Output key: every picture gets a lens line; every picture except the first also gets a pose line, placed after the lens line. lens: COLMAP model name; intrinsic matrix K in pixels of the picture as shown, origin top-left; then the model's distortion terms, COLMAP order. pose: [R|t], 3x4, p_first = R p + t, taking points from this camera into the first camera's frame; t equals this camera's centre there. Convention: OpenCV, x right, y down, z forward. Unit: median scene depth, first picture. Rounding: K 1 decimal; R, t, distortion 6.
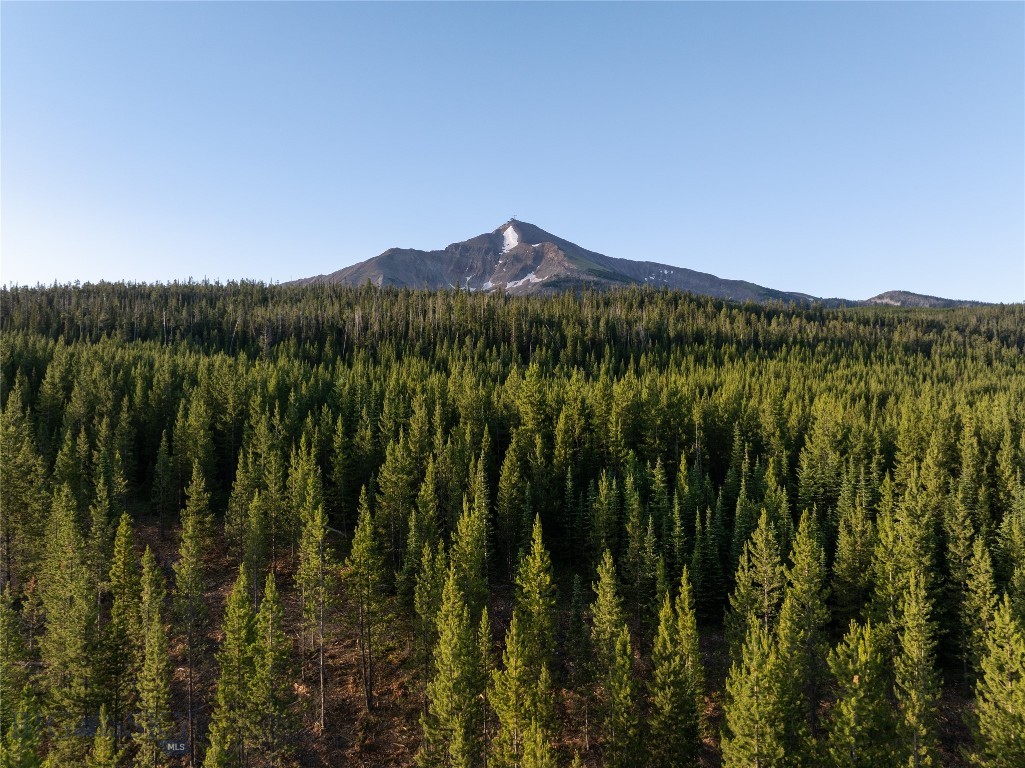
lens RADIAL K [[669.5, 0, 512.5], [0, 669.5, 384.0], [0, 0, 1]] dist [-0.023858, -0.000919]
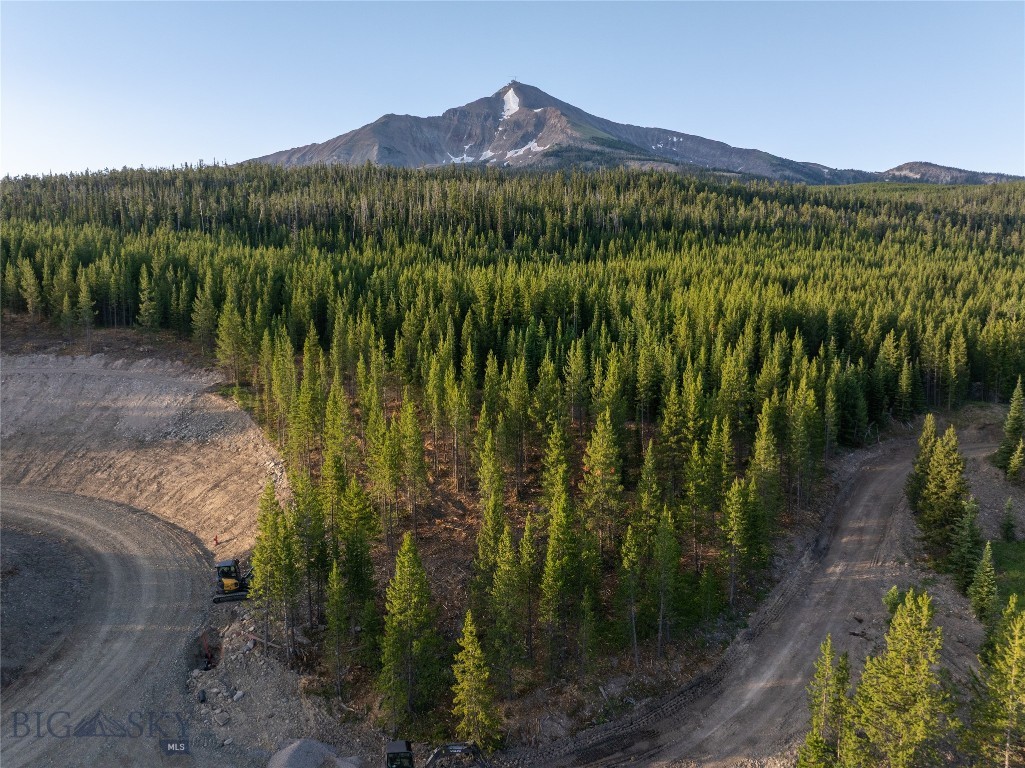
lens RADIAL K [[669.5, 0, 512.5], [0, 669.5, 384.0], [0, 0, 1]] dist [-0.023858, -0.000919]
pose [[0.999987, 0.004969, 0.000572, 0.023862], [-0.004989, 0.982760, 0.184820, -0.012575], [0.000356, -0.184820, 0.982772, -0.180422]]
